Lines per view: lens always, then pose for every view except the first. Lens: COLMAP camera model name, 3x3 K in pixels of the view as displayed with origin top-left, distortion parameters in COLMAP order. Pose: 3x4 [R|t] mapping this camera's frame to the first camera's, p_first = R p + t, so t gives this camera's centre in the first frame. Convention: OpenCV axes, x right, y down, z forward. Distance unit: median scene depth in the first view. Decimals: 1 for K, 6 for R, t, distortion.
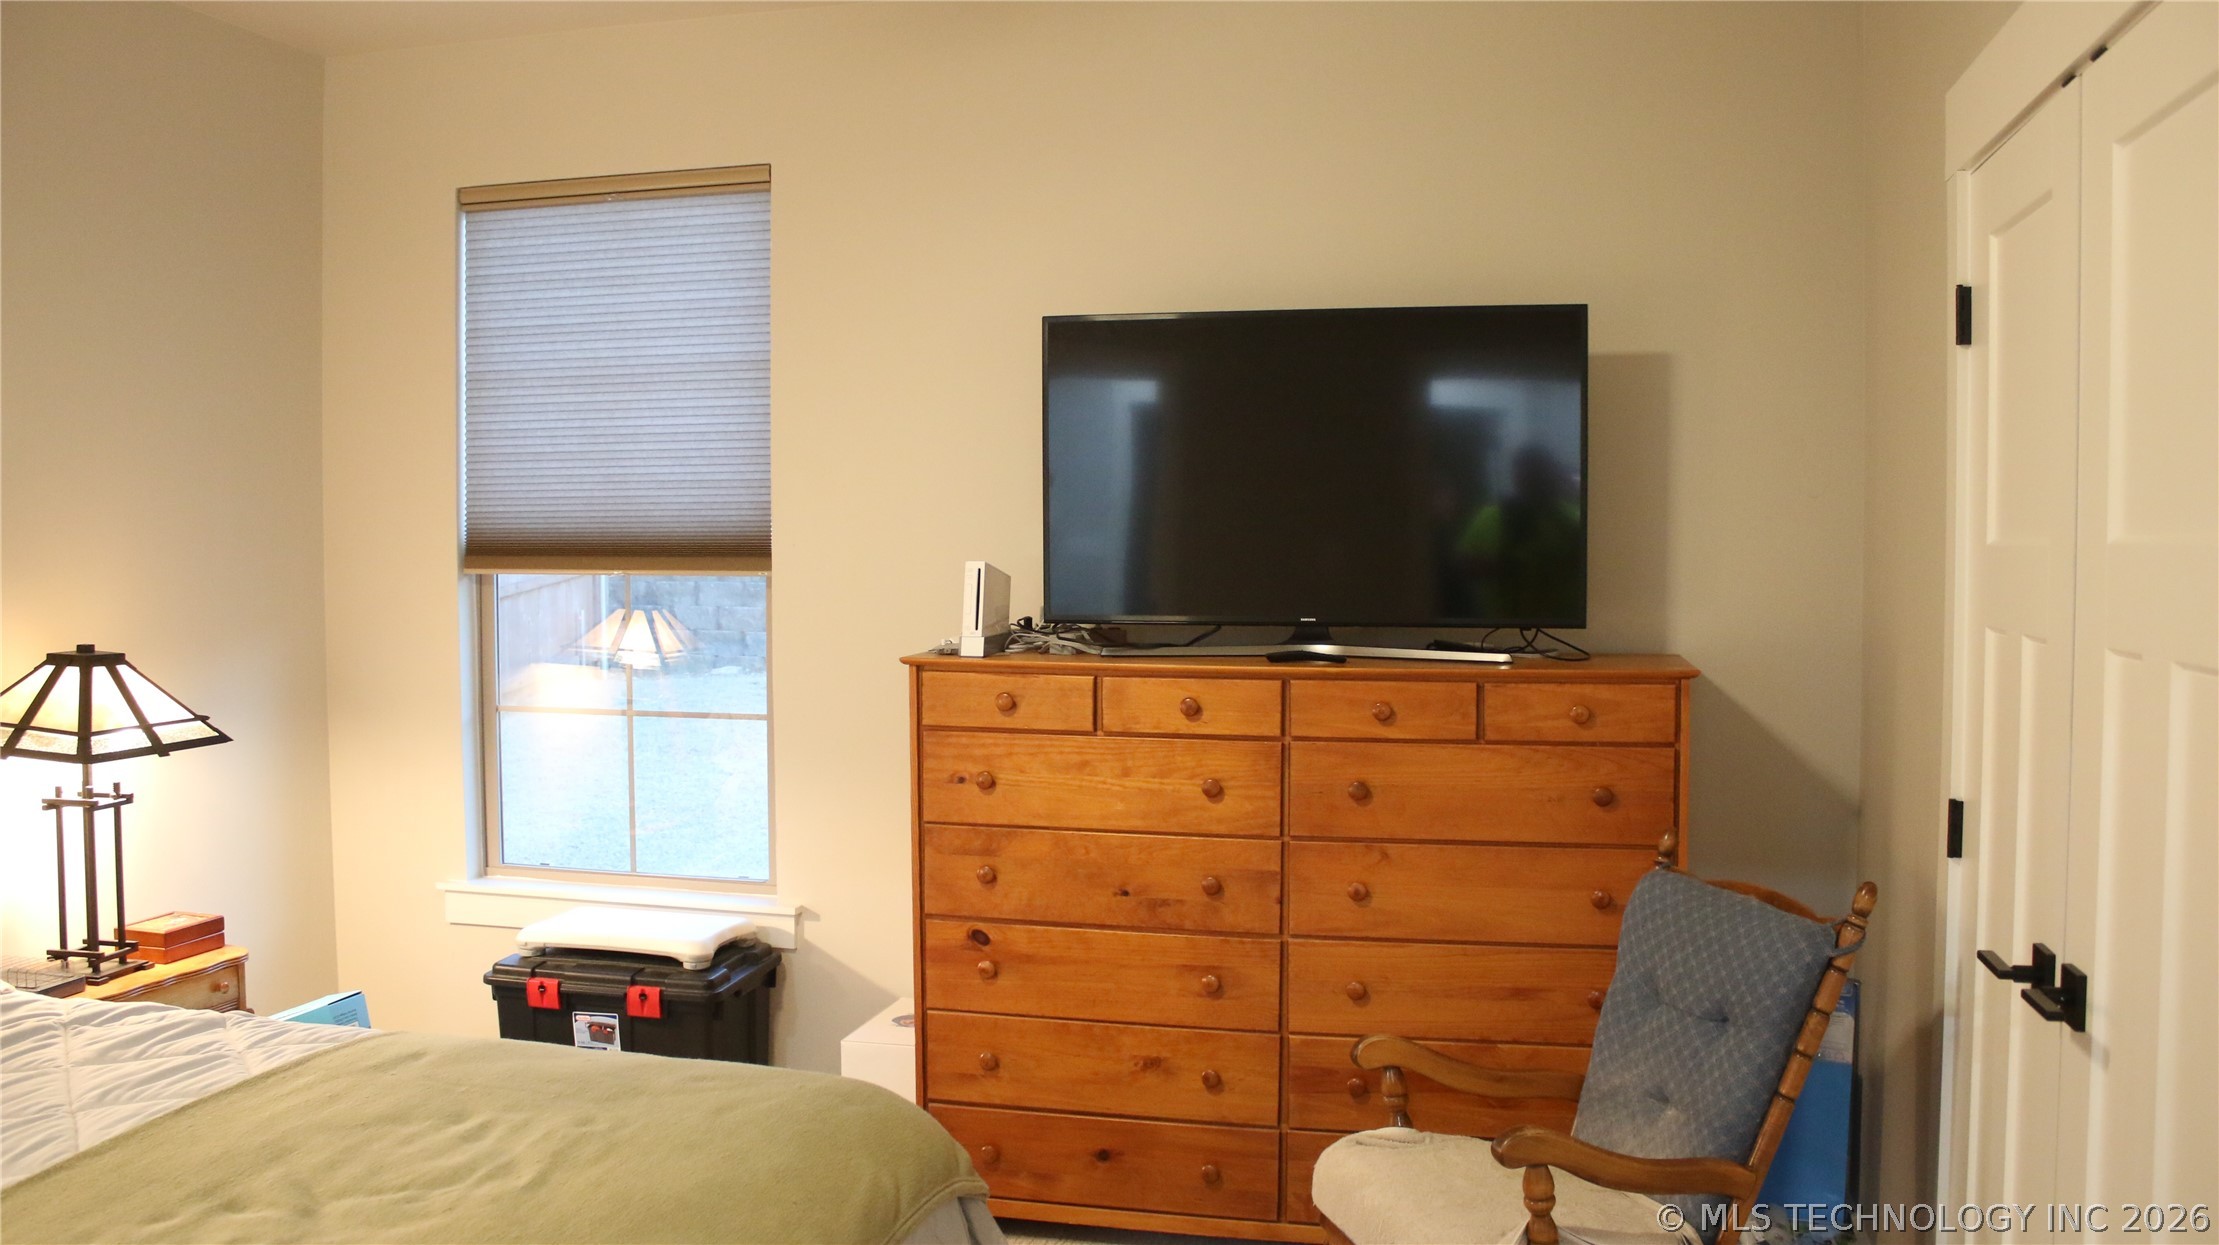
lens RADIAL K [[1855.8, 0, 1095.8], [0, 1855.8, 623.2], [0, 0, 1]] dist [-0.138918, 0.104395]
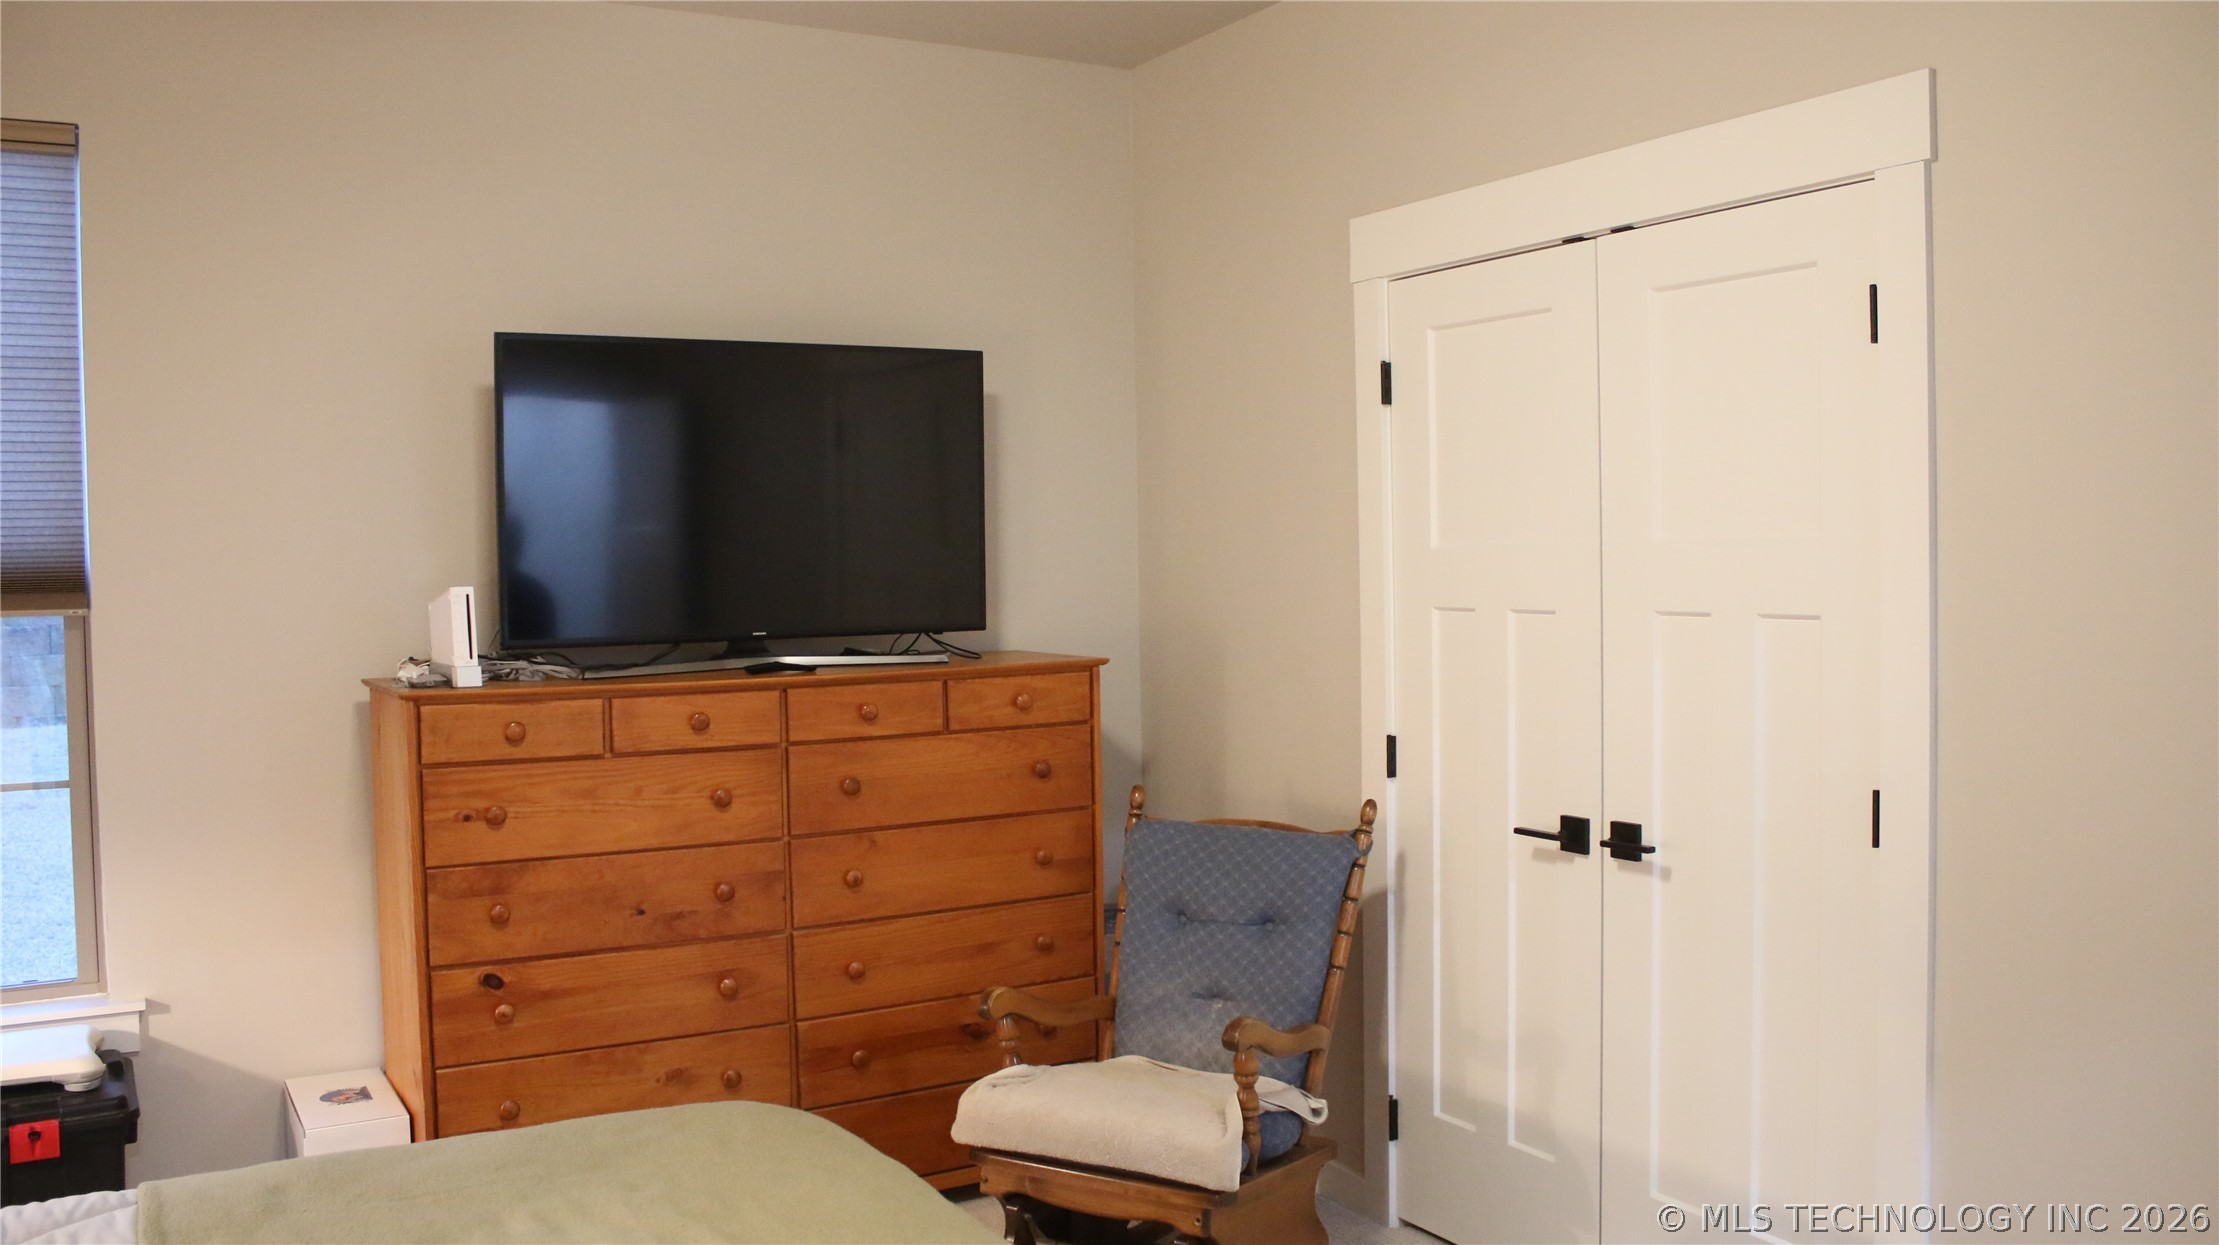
lens RADIAL K [[1855.8, 0, 1128.2], [0, 1855.8, 614.9], [0, 0, 1]] dist [-0.138918, 0.104395]
pose [[0.711858, -0.035532, 0.701424, -0.490984], [0.047861, 0.998852, 0.002026, -0.004835], [-0.700691, 0.032128, 0.712741, 0.100771]]
